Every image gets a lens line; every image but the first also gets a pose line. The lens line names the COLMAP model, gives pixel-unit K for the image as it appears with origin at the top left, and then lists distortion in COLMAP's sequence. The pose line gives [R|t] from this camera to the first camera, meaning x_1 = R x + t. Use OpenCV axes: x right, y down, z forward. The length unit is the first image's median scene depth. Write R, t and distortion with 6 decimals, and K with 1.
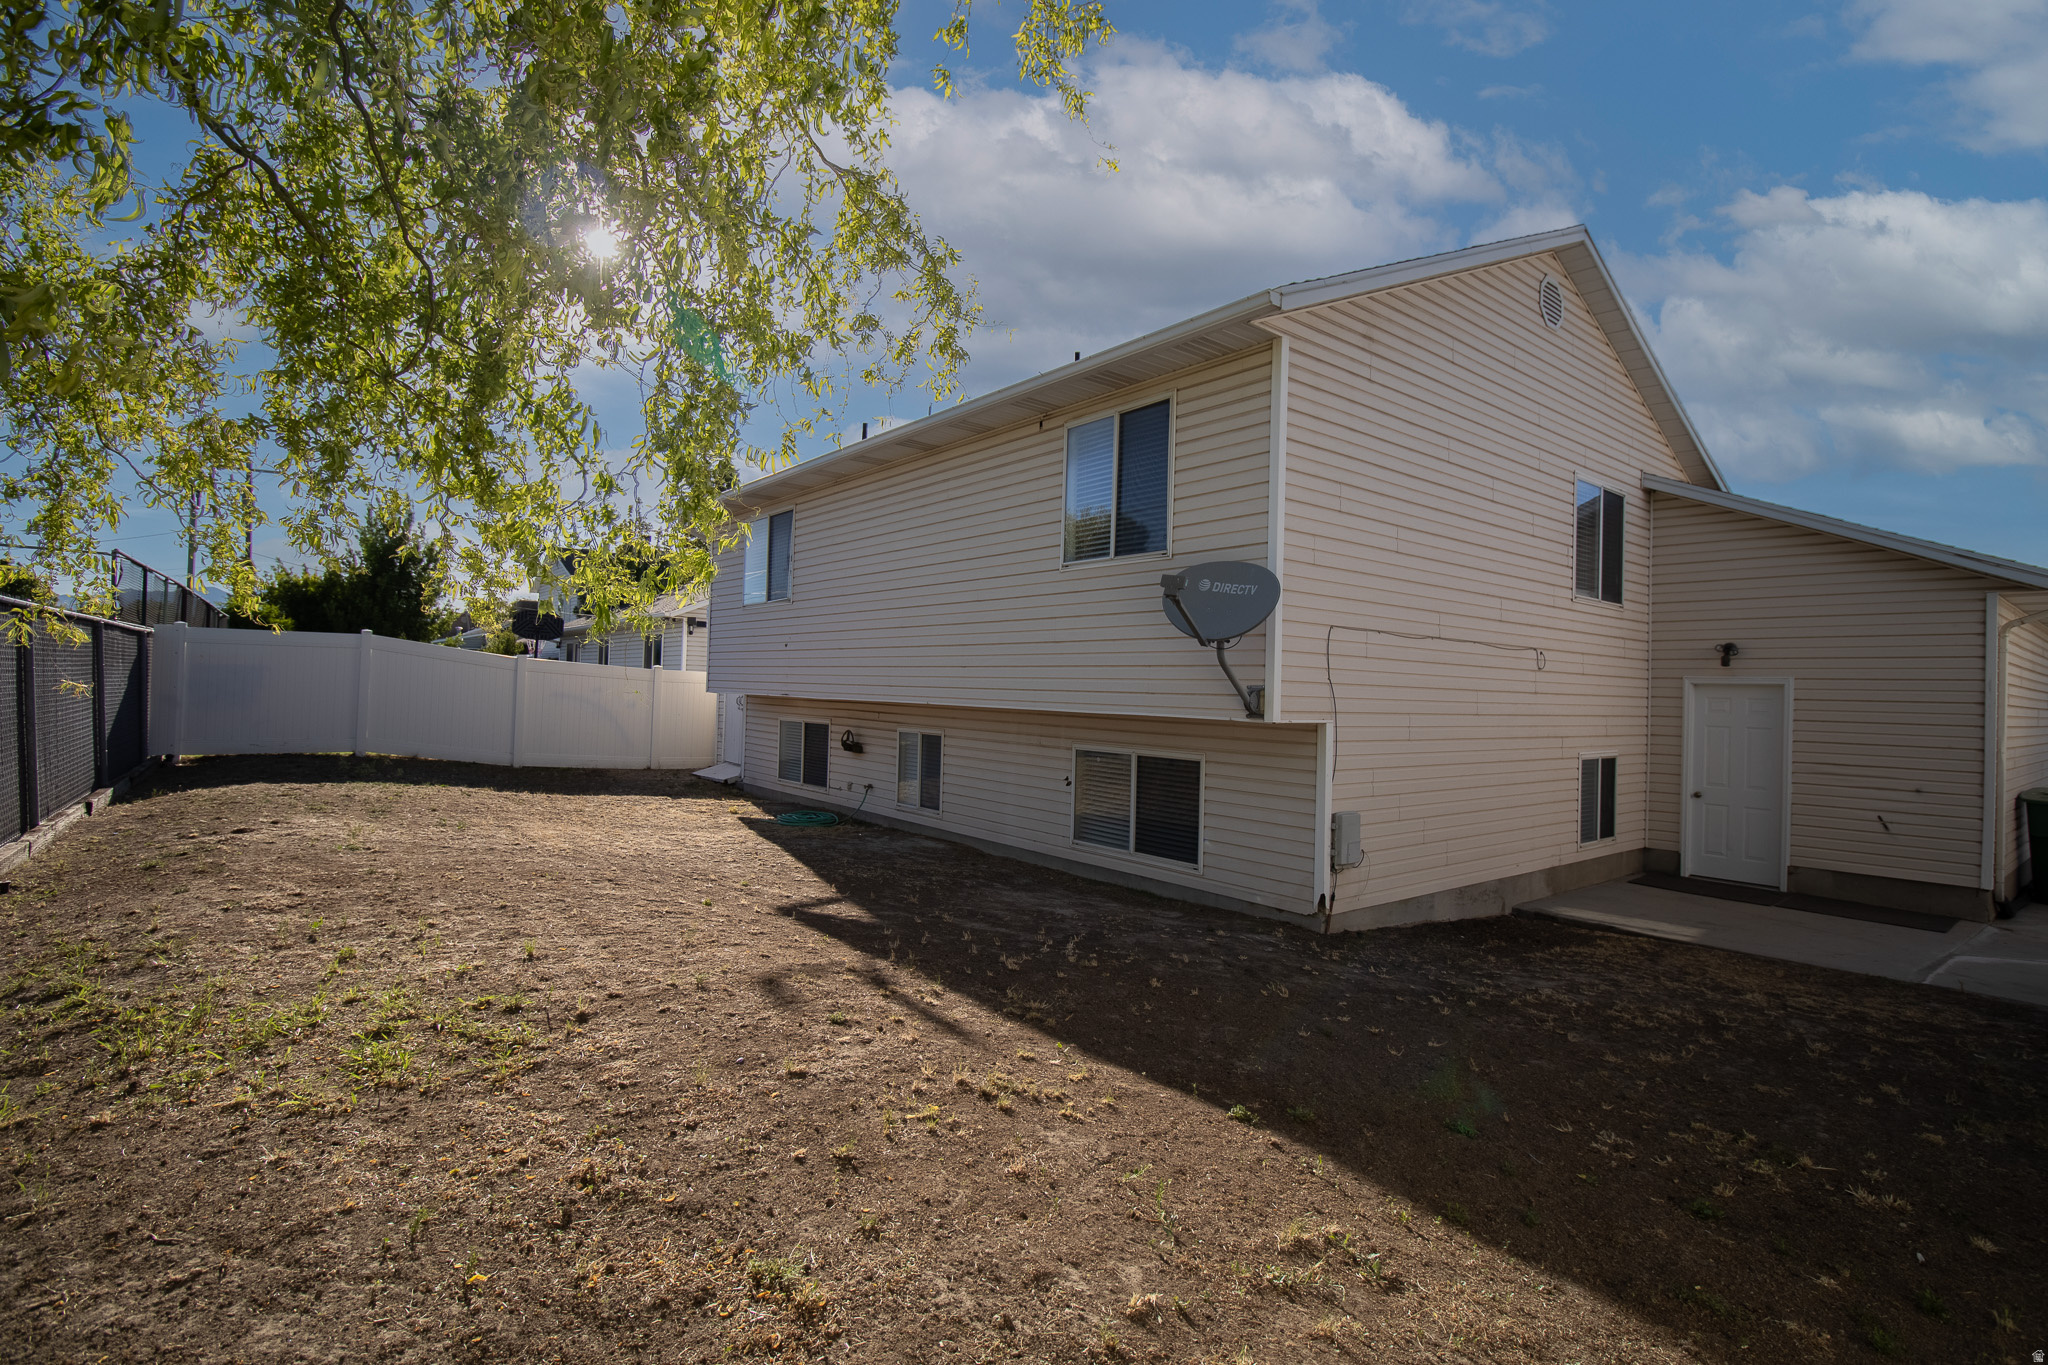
lens RADIAL K [[974.5, 0, 1024.2], [0, 974.5, 672.6], [0, 0, 1]] dist [0.000021, -0.013300]
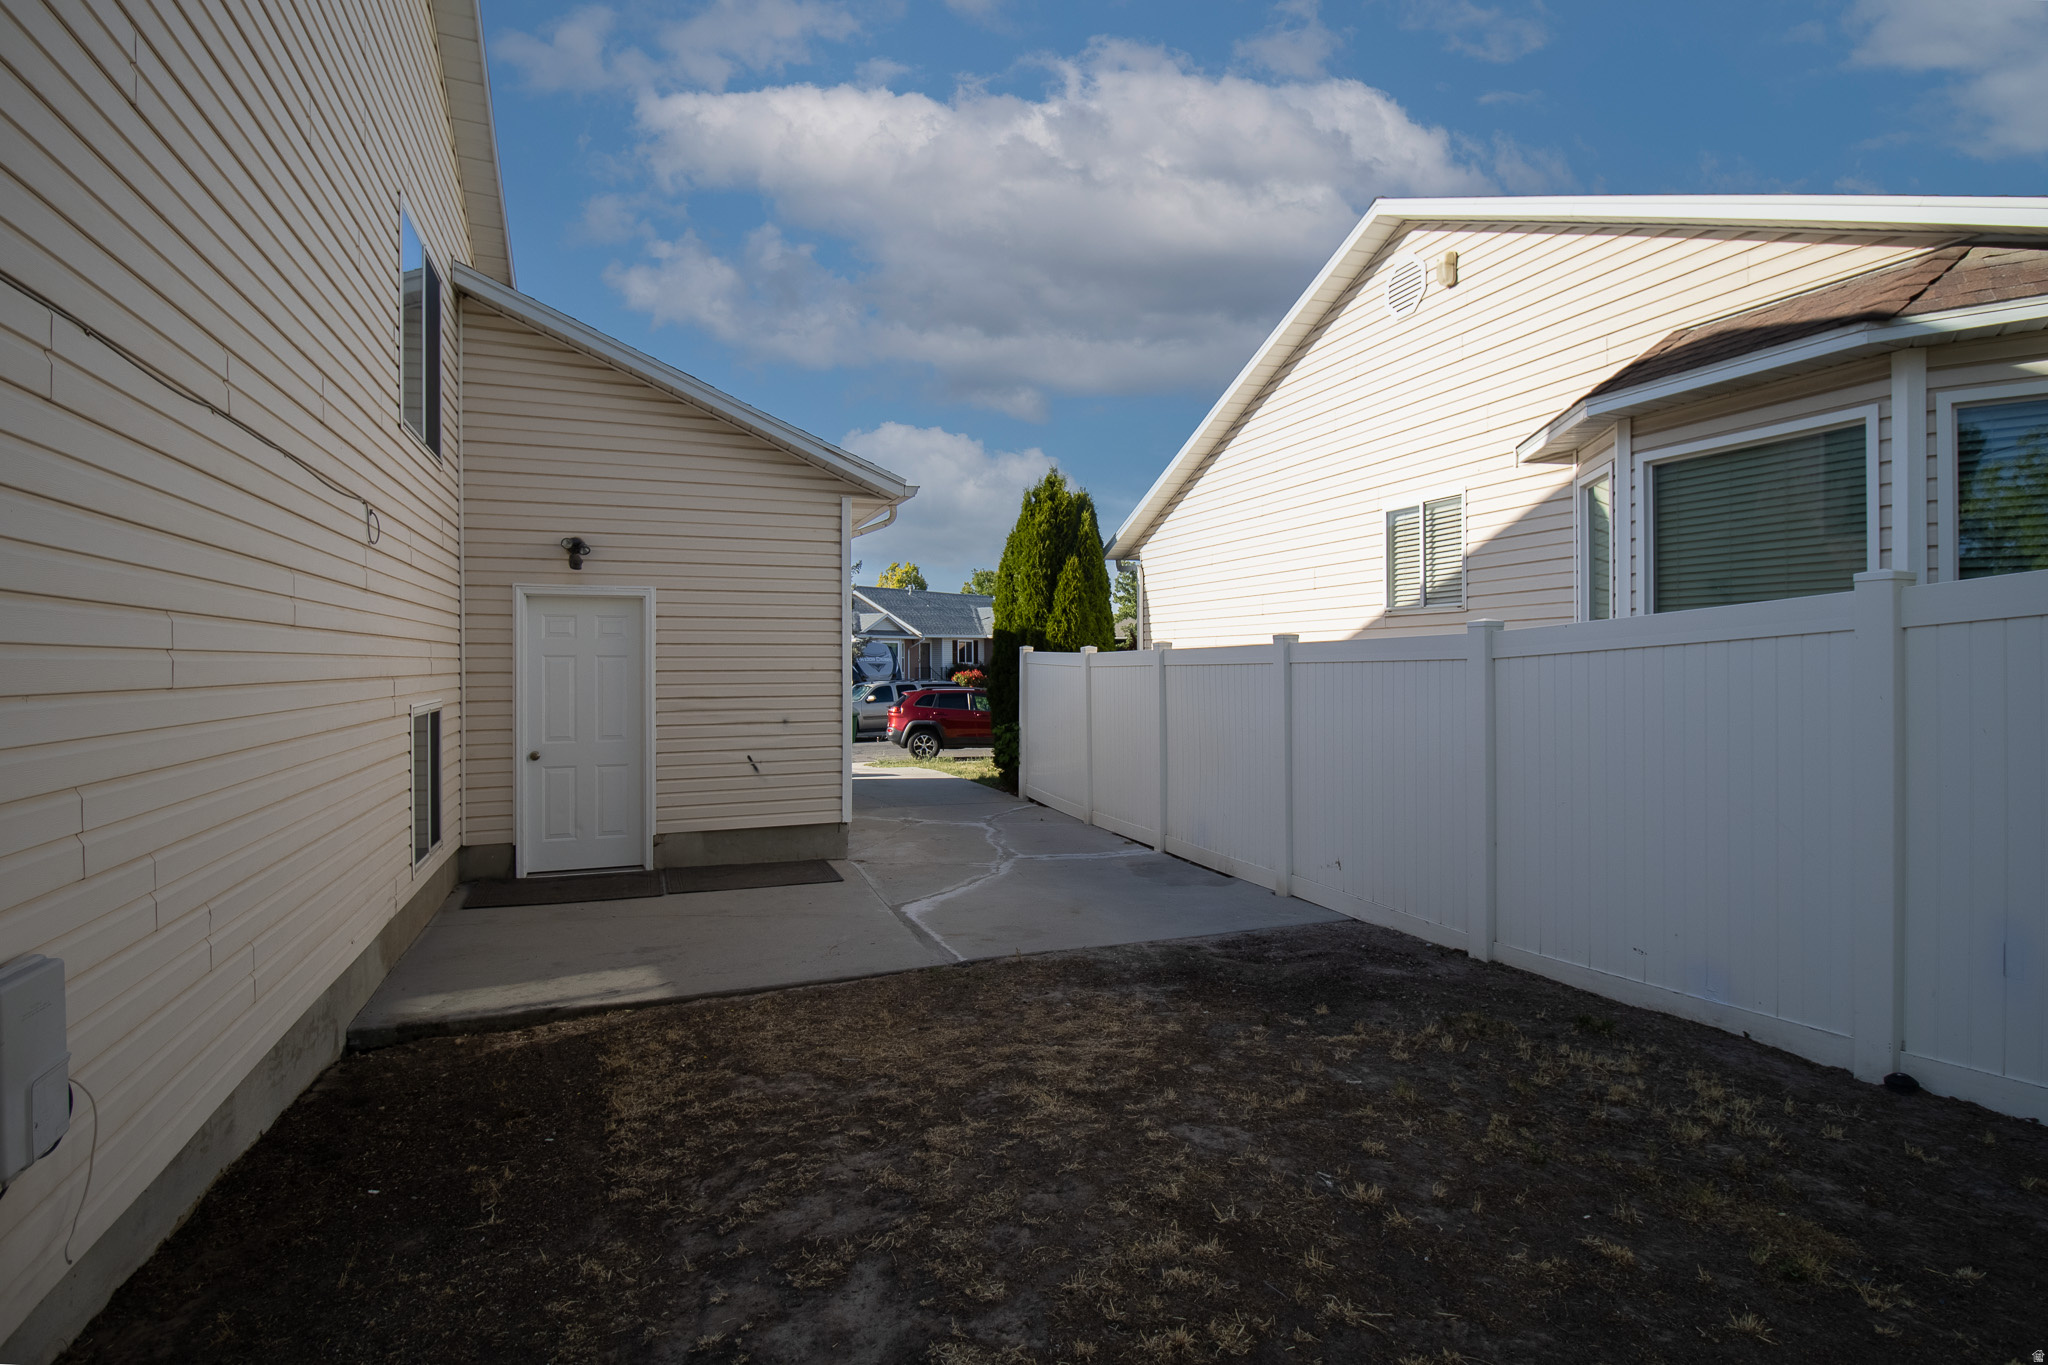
lens RADIAL K [[1016.6, 0, 1020.7], [0, 1016.6, 670.5], [0, 0, 1]] dist [-0.000893, -0.000125]
pose [[0.299523, -0.033932, 0.953486, 0.154804], [-0.005349, 0.999292, 0.037242, 0.051619], [-0.954074, -0.016255, 0.299129, 0.646269]]
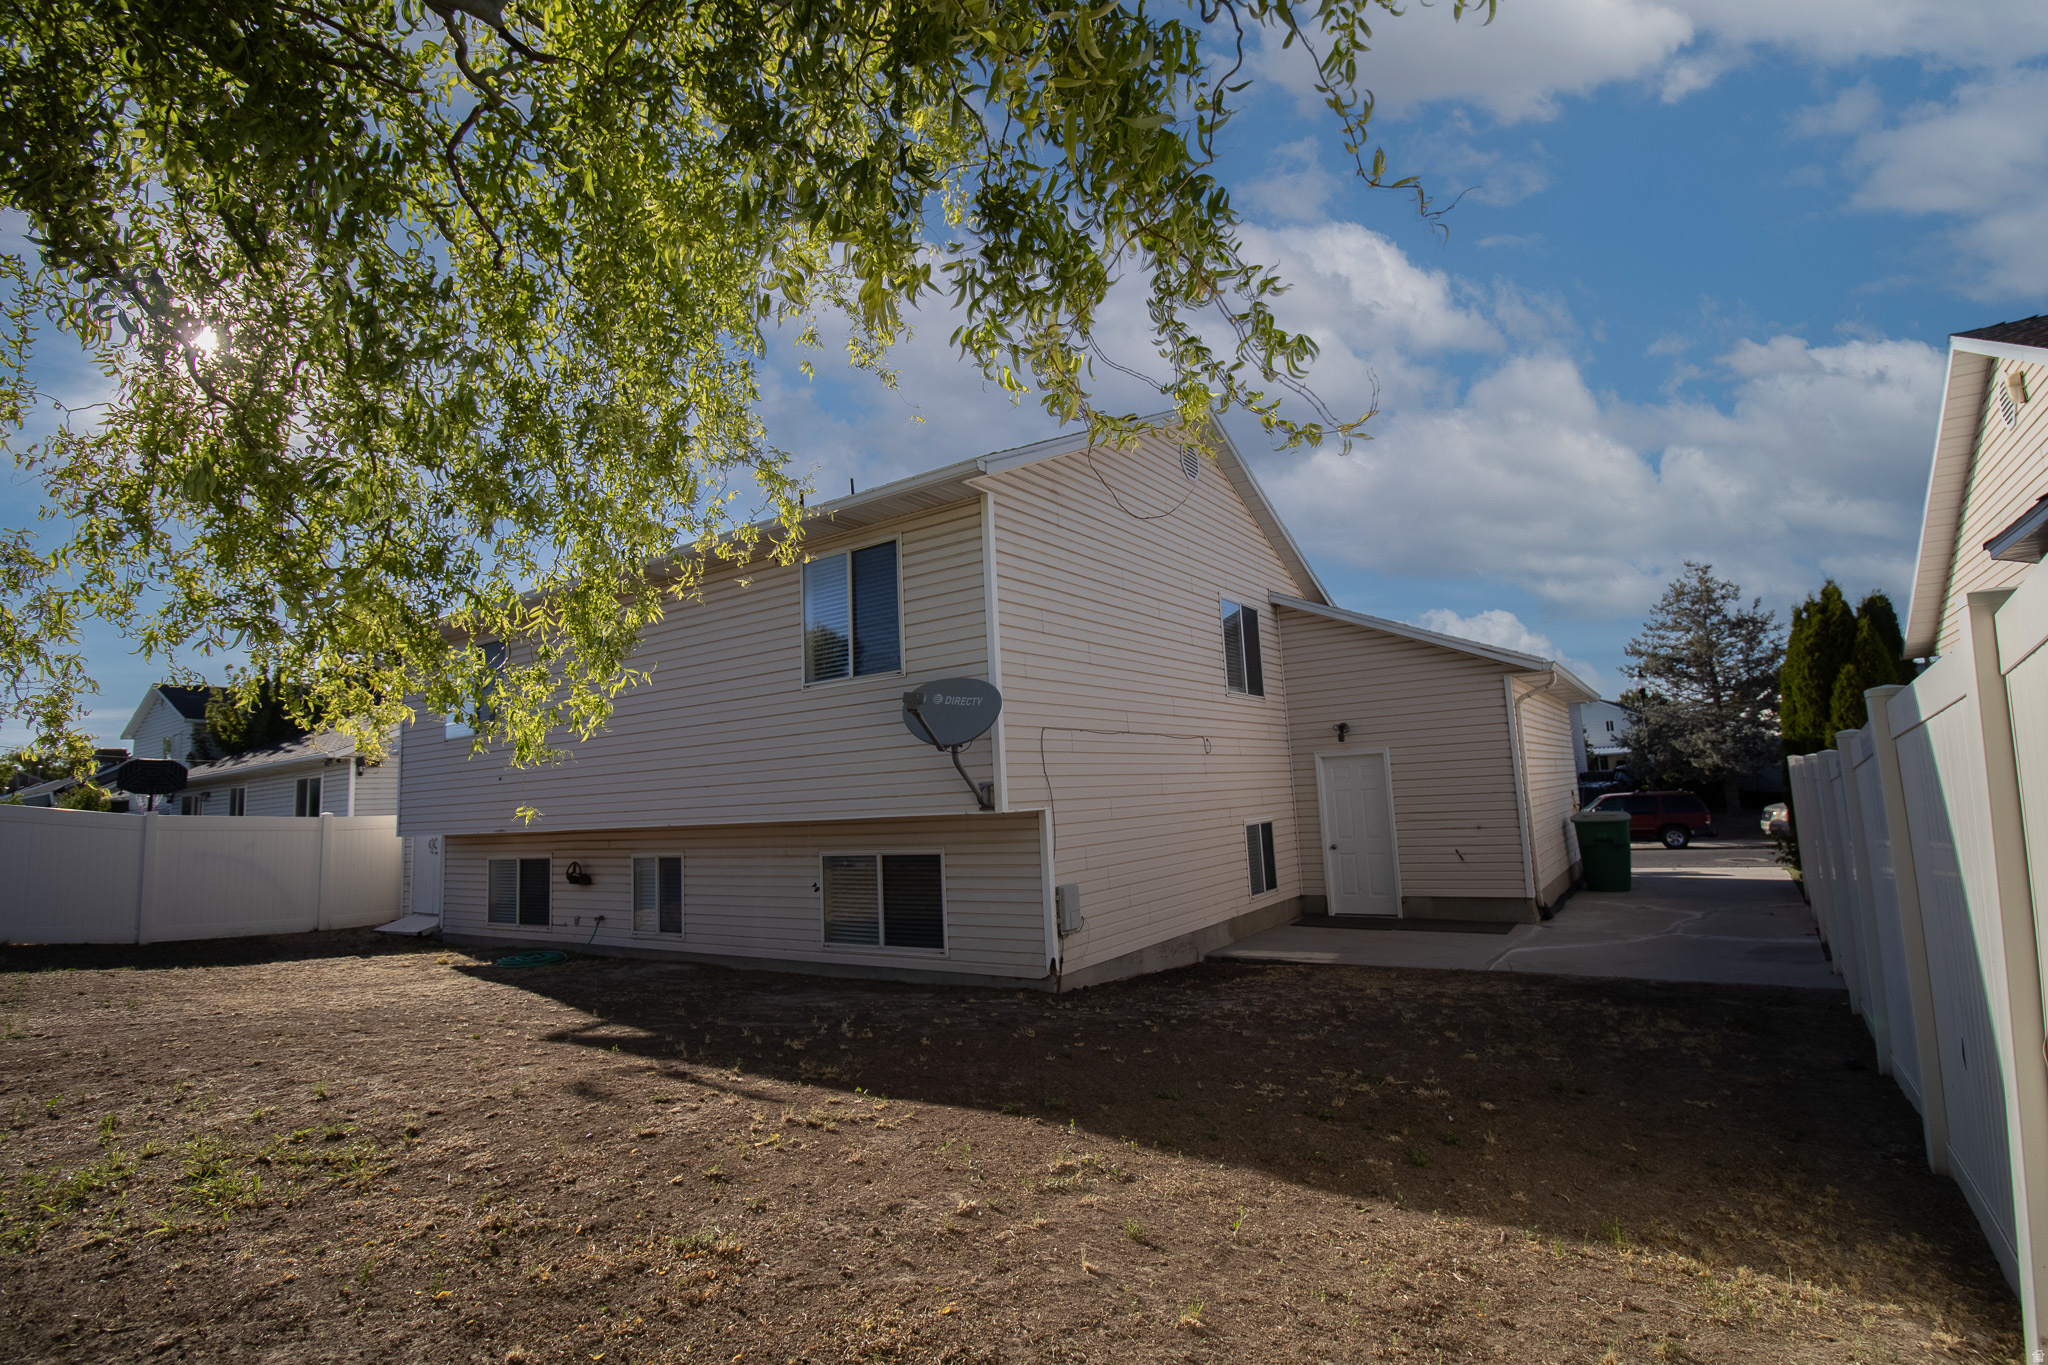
lens RADIAL K [[974.5, 0, 1024.2], [0, 974.5, 672.6], [0, 0, 1]] dist [0.000021, -0.013300]
pose [[0.955859, -0.039544, 0.291154, -0.049999], [0.071855, 0.992275, -0.101131, 0.004037], [-0.284906, 0.117588, 0.951316, -0.132261]]
